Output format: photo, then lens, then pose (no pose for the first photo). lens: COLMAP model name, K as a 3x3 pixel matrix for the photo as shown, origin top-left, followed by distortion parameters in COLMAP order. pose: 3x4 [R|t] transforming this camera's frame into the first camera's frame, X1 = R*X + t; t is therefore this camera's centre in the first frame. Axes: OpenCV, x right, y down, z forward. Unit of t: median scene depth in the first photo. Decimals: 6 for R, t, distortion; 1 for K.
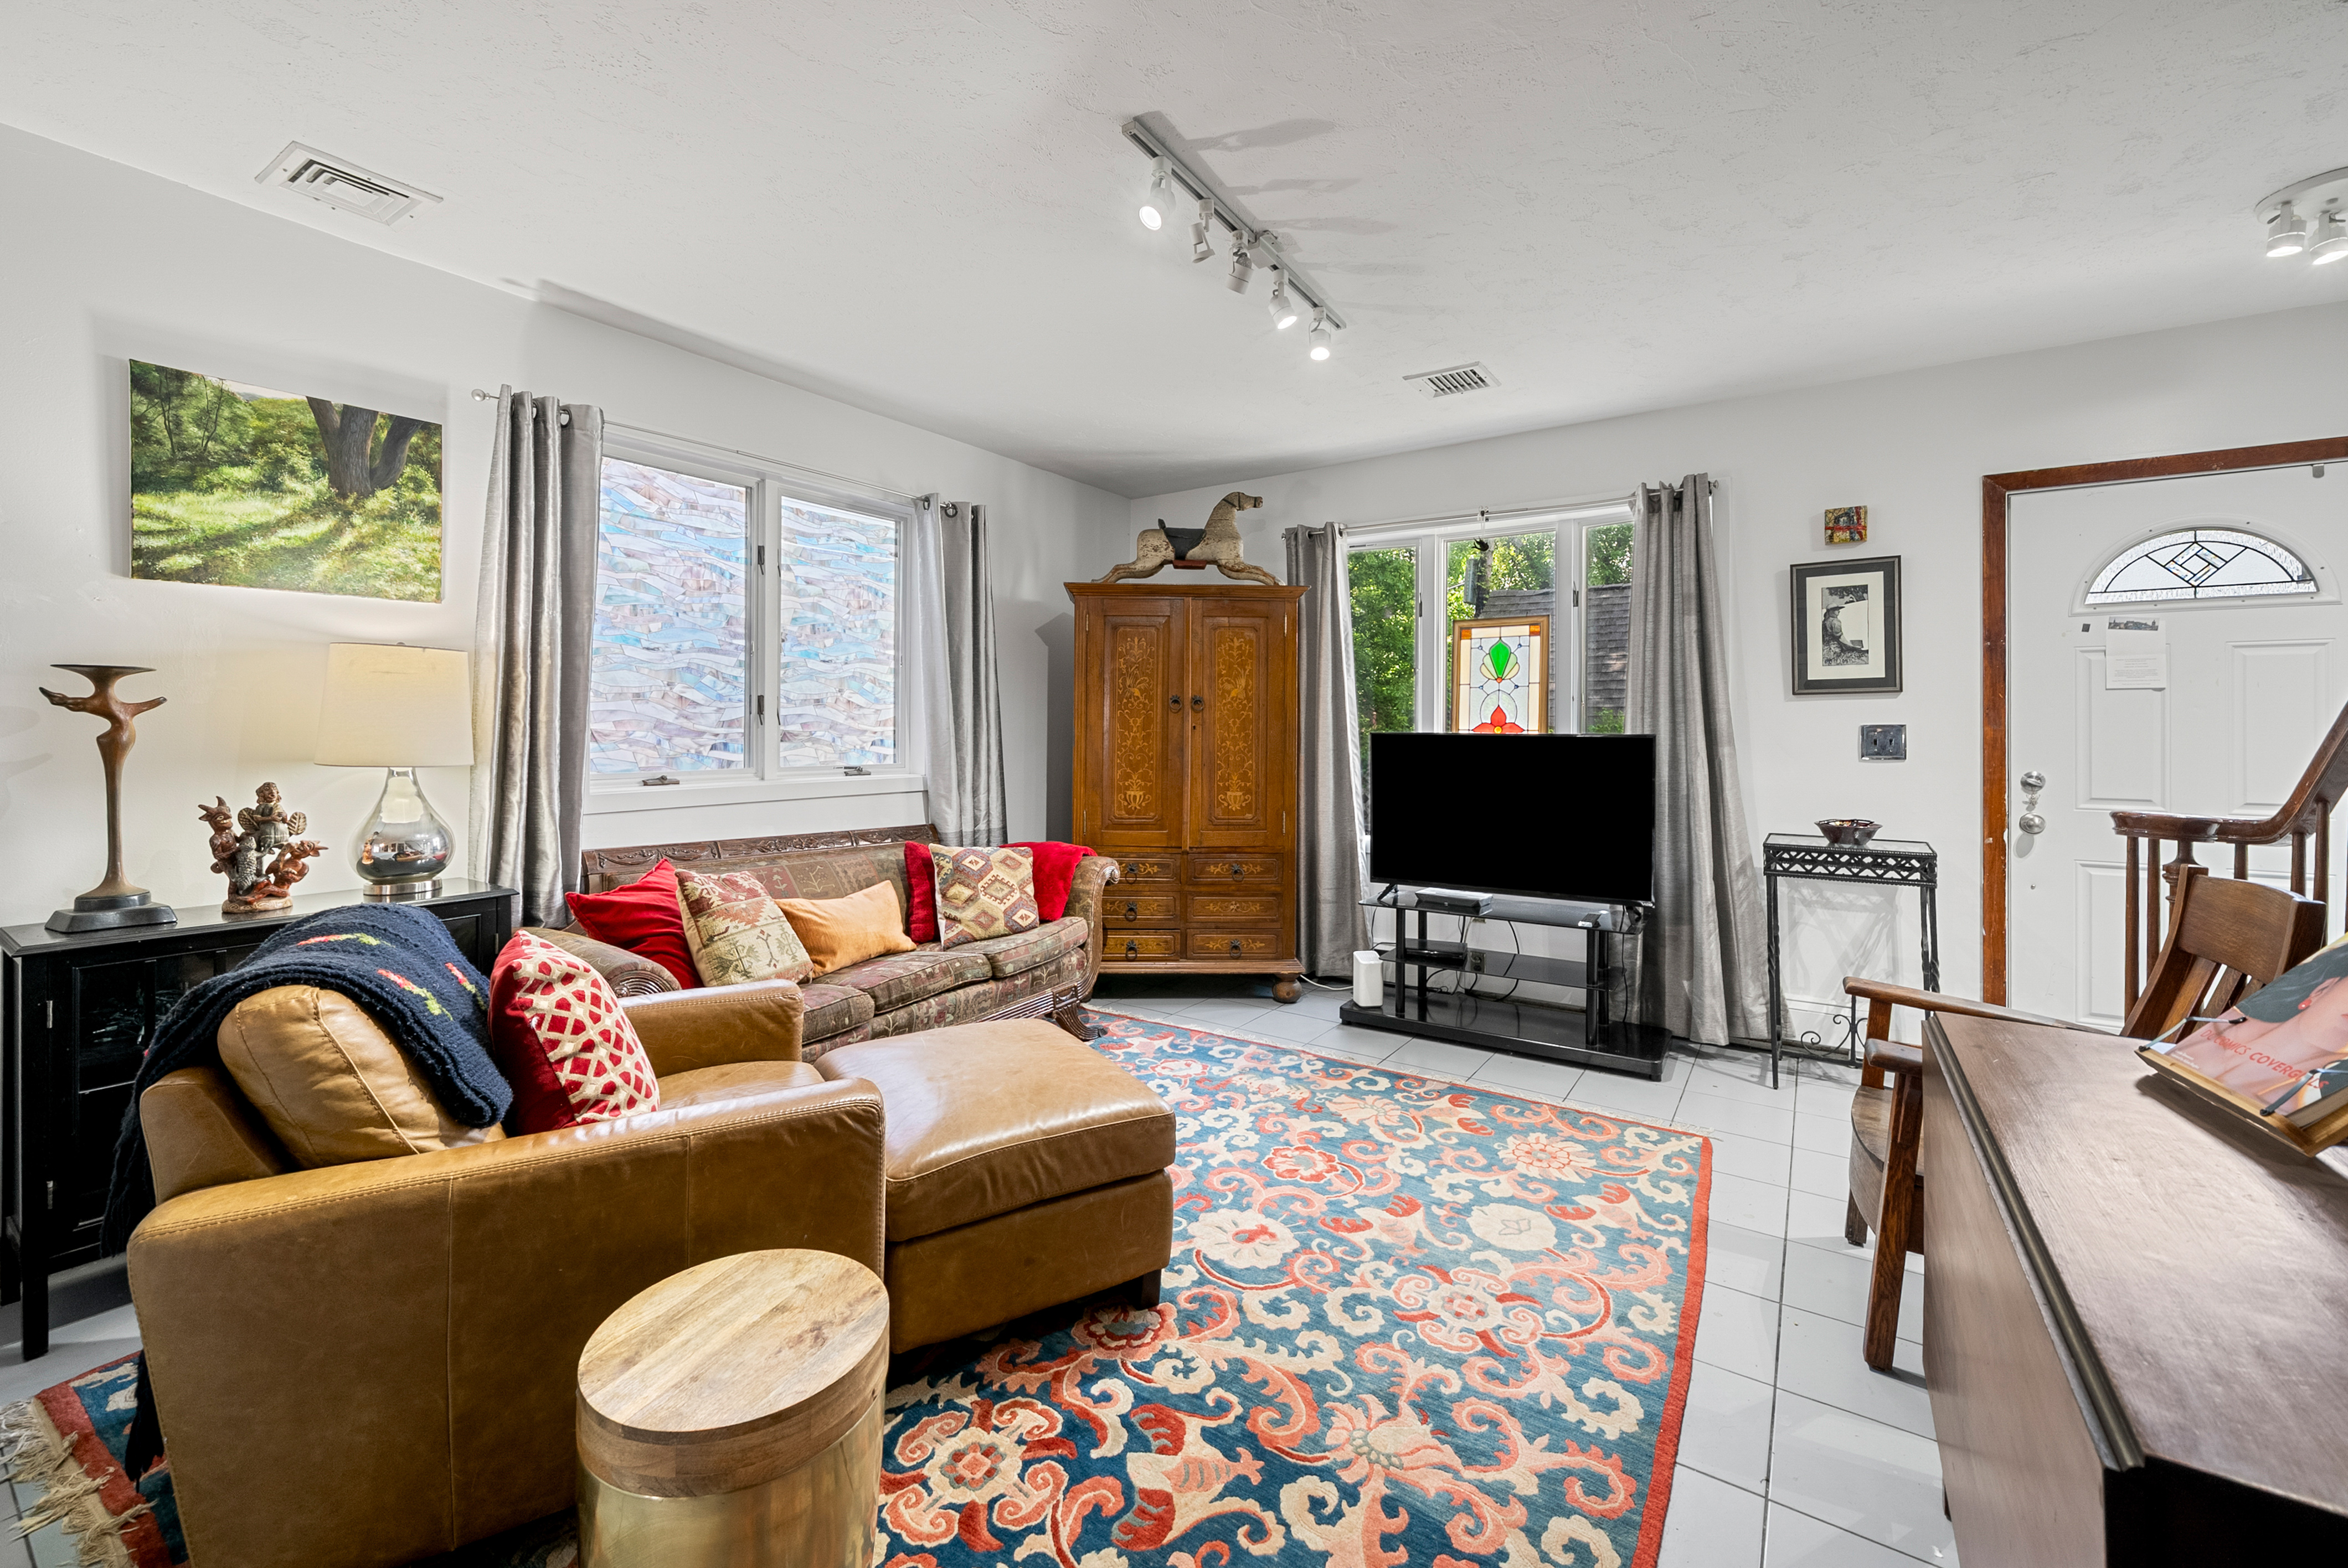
lens RADIAL K [[965.7, 0, 1166.7], [0, 965.7, 725.5], [0, 0, 1]] dist [0.000558, 0.000167]
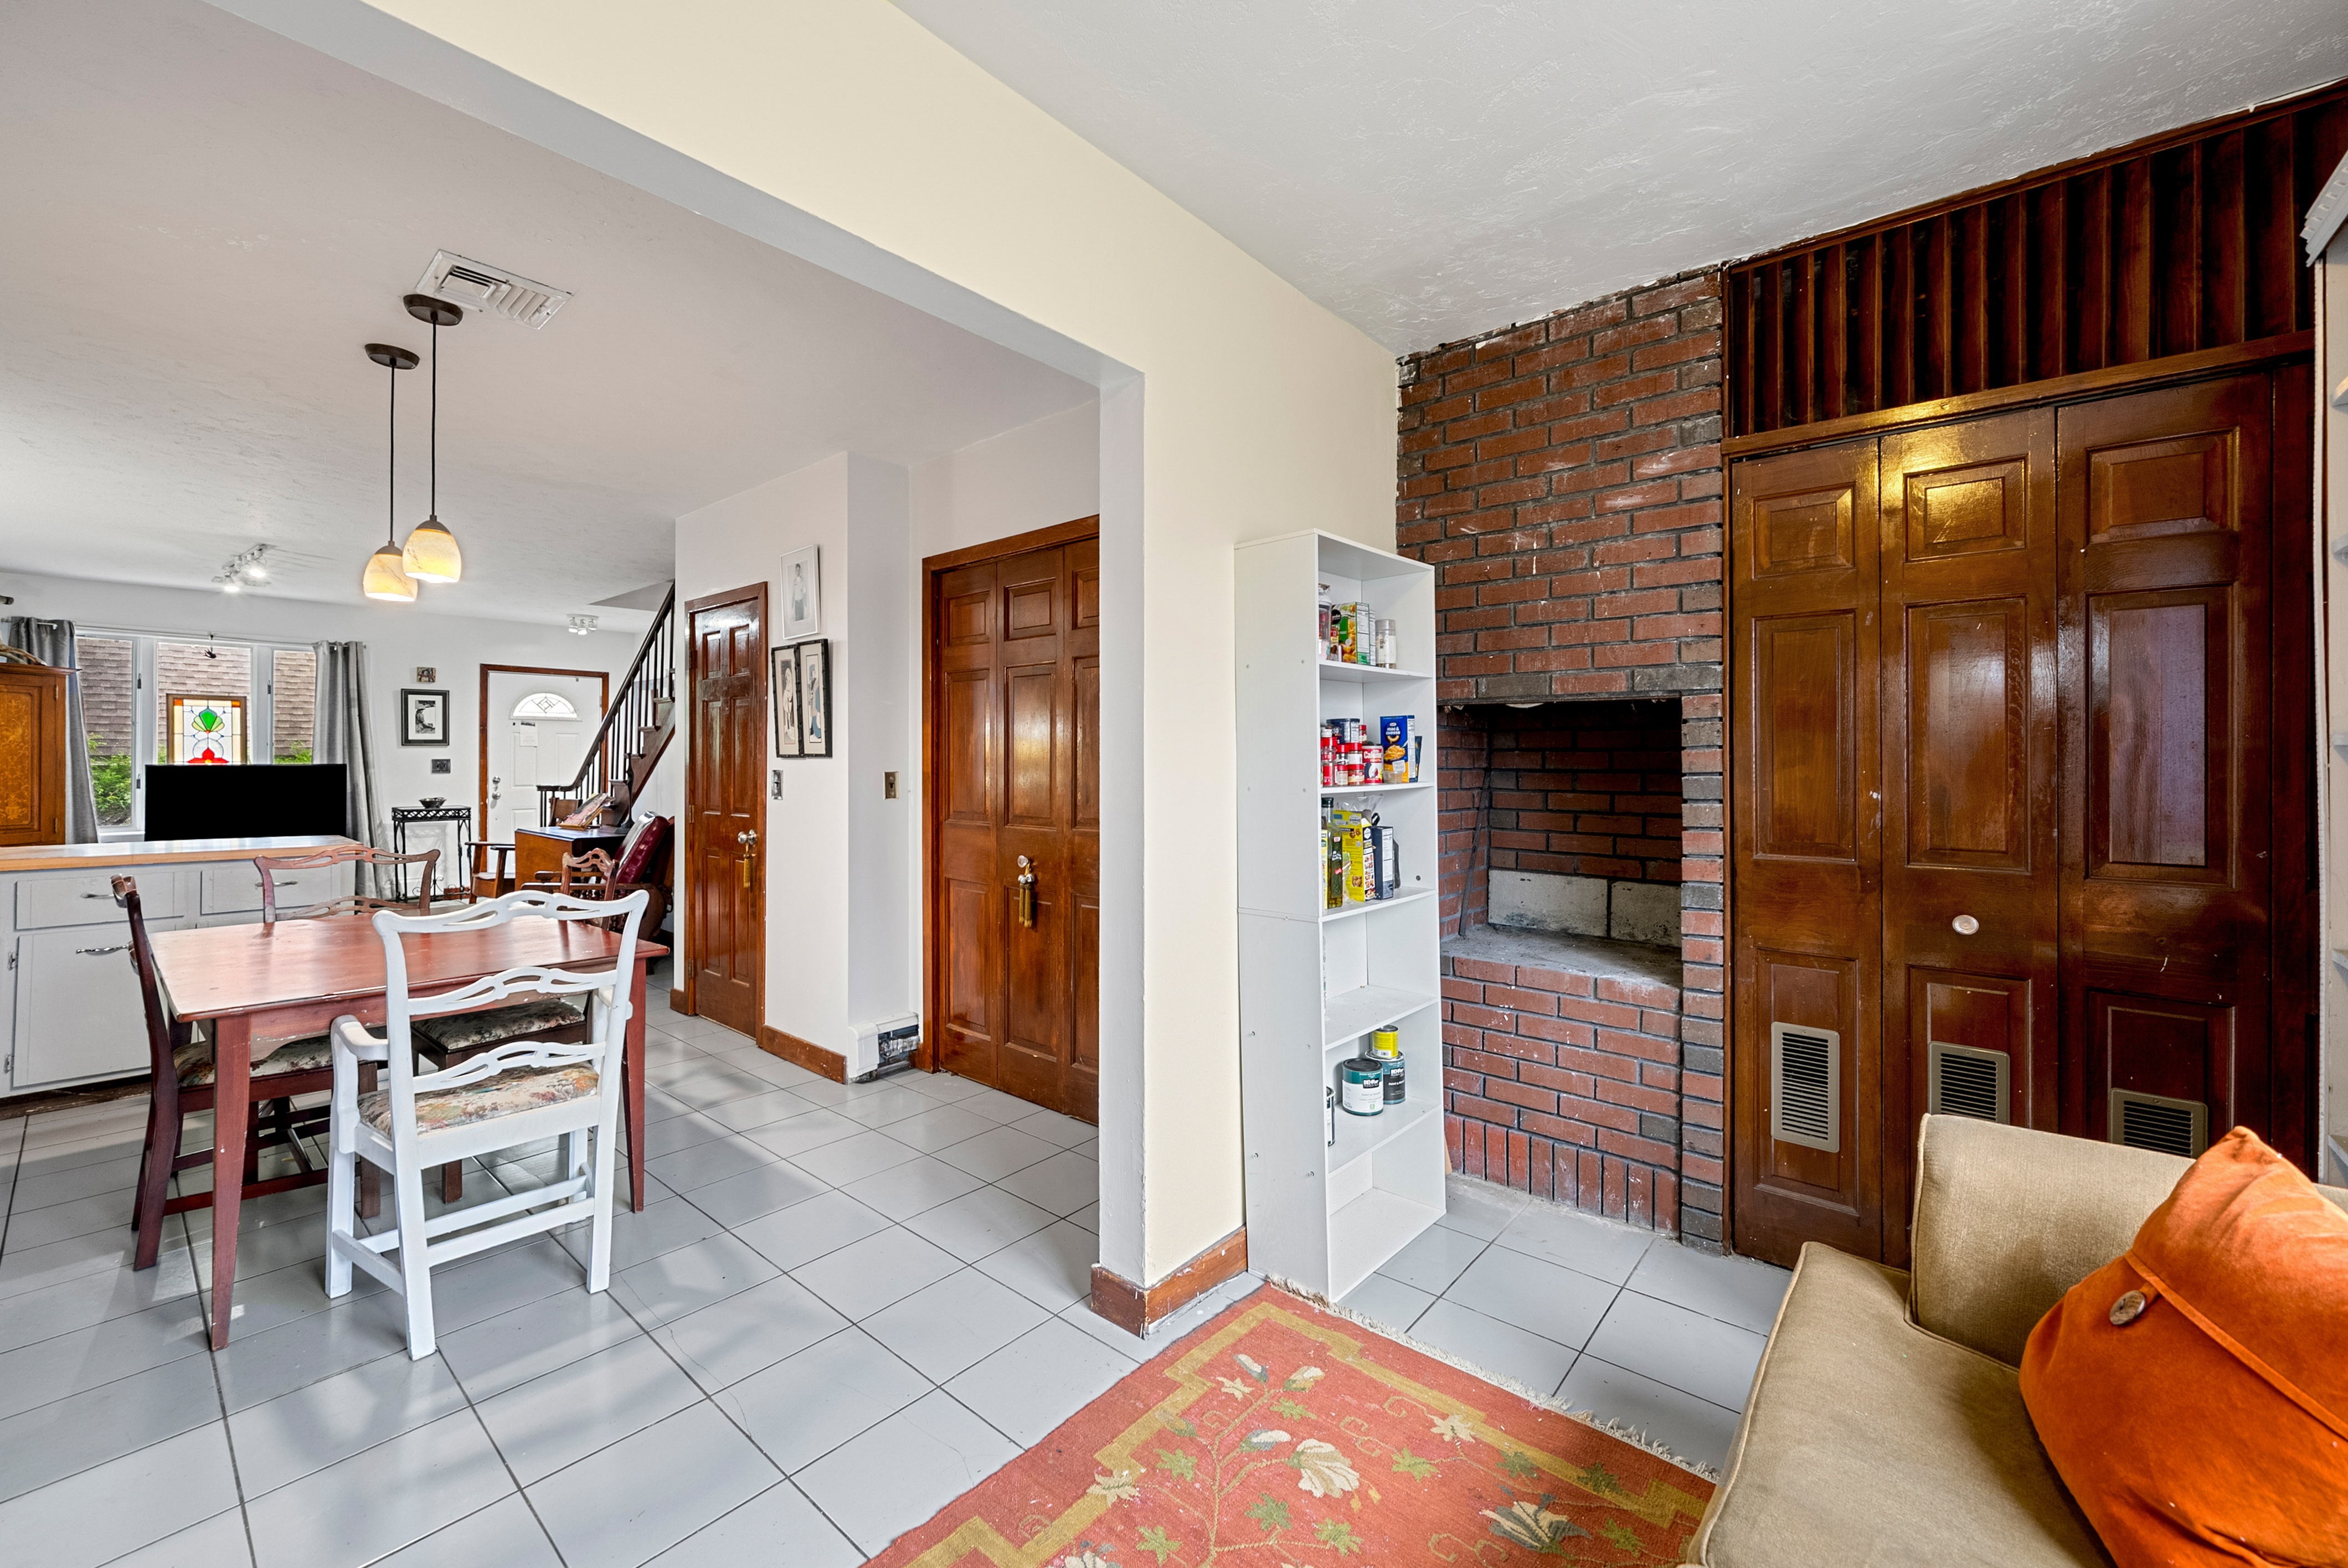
lens RADIAL K [[948.7, 0, 1188.0], [0, 948.7, 756.8], [0, 0, 1]] dist [-0.012408, 0.005655]
pose [[0.105494, -0.003504, 0.994414, -1.476794], [-0.005704, 0.999975, 0.004129, -0.027486], [-0.994404, -0.006108, 0.105472, -1.161410]]
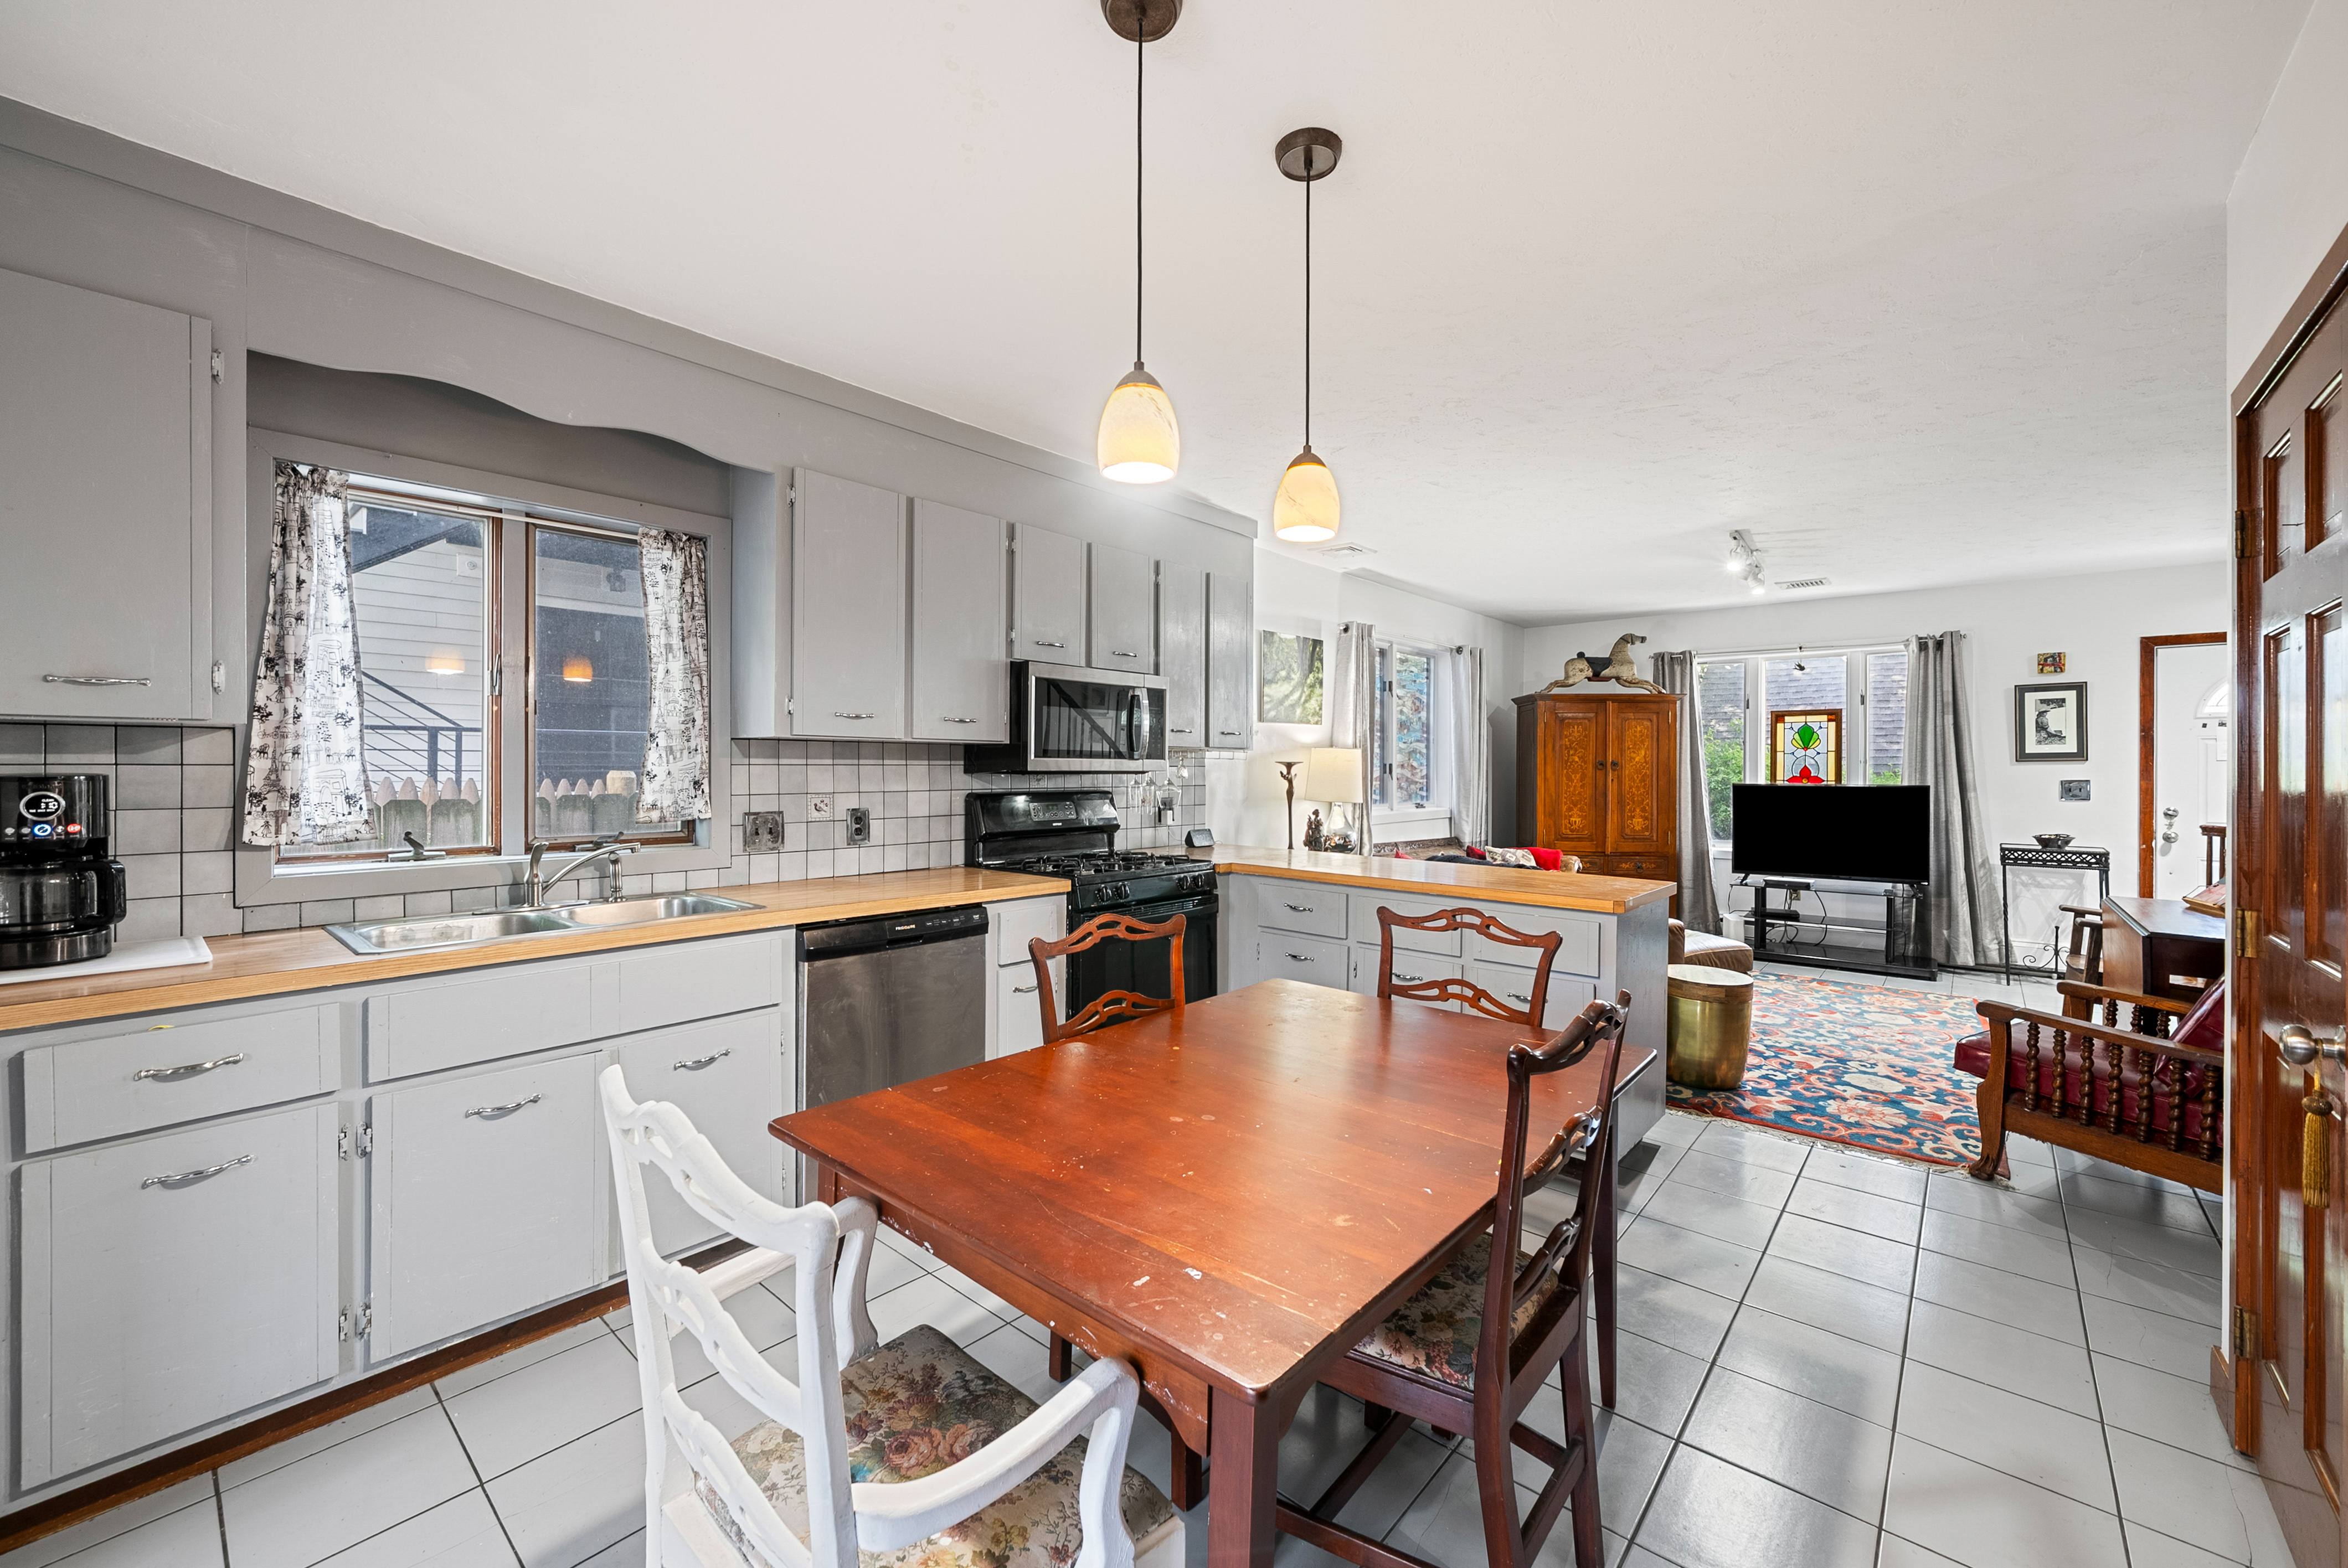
lens RADIAL K [[940.1, 0, 1161.7], [0, 940.1, 770.8], [0, 0, 1]] dist [-0.000605, 0.000089]
pose [[0.993148, -0.001780, -0.116848, -0.703487], [0.002521, 0.999978, 0.006194, -0.032507], [0.116834, -0.006446, 0.993131, -0.882950]]
